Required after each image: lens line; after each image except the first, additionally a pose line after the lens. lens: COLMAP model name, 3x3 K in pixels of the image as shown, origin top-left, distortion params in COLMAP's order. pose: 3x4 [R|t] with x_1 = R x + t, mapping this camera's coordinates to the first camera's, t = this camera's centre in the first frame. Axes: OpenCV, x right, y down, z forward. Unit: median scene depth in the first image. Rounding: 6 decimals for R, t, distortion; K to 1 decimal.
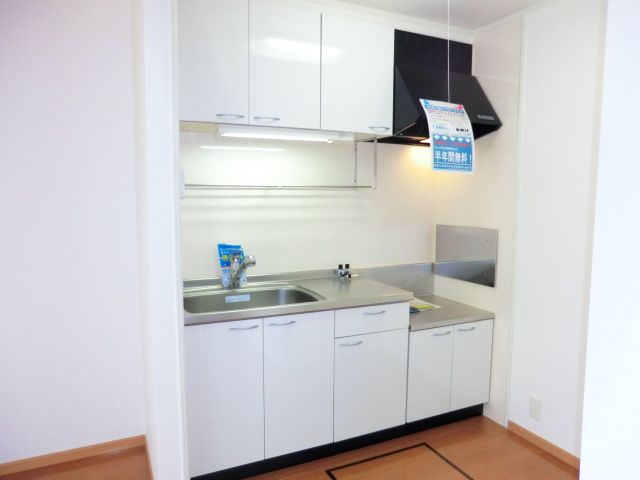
lens RADIAL K [[473.9, 0, 320.0], [0, 473.9, 240.0], [0, 0, 1]] dist [-0.096089, 0.107975]
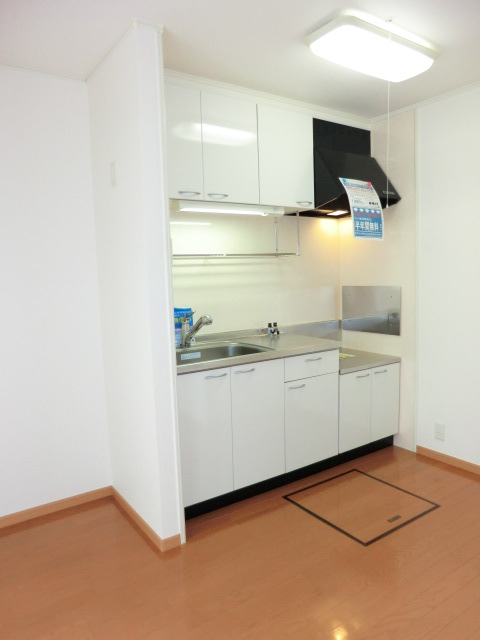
lens RADIAL K [[473.9, 0, 240.0], [0, 473.9, 320.0], [0, 0, 1]] dist [-0.096089, 0.107975]
pose [[0.987305, -0.049399, 0.150961, -0.220905], [0.048627, 0.998778, 0.008802, 0.033988], [-0.151212, -0.001349, 0.988500, -0.126096]]
